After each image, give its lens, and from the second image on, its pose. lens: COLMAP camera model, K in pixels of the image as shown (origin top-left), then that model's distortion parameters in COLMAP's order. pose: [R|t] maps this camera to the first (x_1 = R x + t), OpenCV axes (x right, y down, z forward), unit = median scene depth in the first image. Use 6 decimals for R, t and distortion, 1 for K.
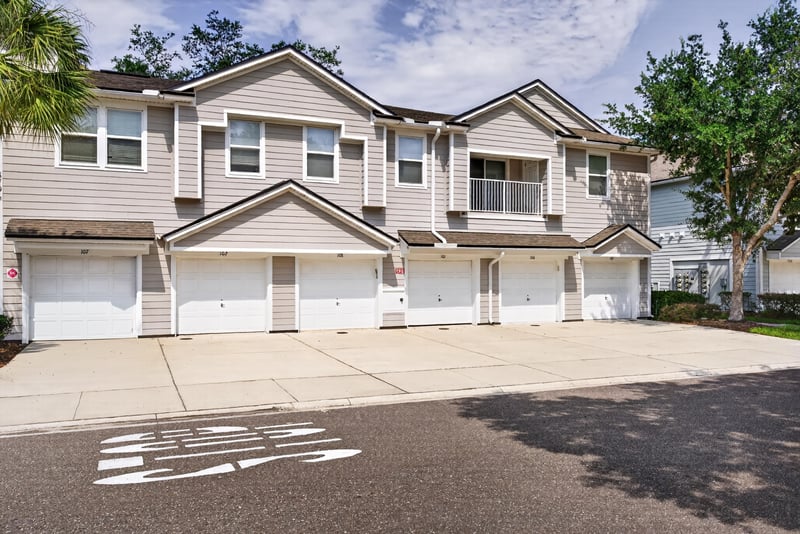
lens RADIAL K [[622.3, 0, 392.3], [0, 622.3, 267.3], [0, 0, 1]] dist [0.012296, 0.001447]
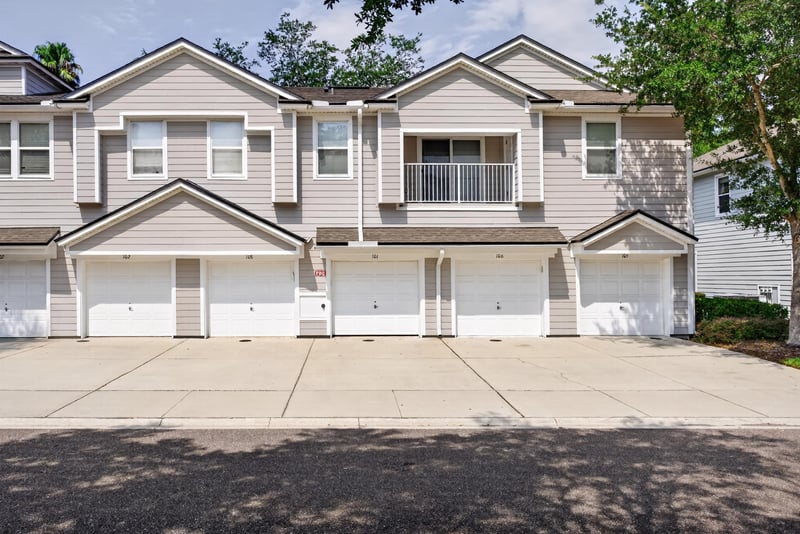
lens RADIAL K [[622.3, 0, 394.6], [0, 622.3, 266.3], [0, 0, 1]] dist [0.012296, 0.001447]
pose [[0.919453, -0.005937, -0.393155, 0.445896], [0.006426, 0.999979, -0.000074, -0.003341], [0.393147, -0.002458, 0.919472, 0.215419]]
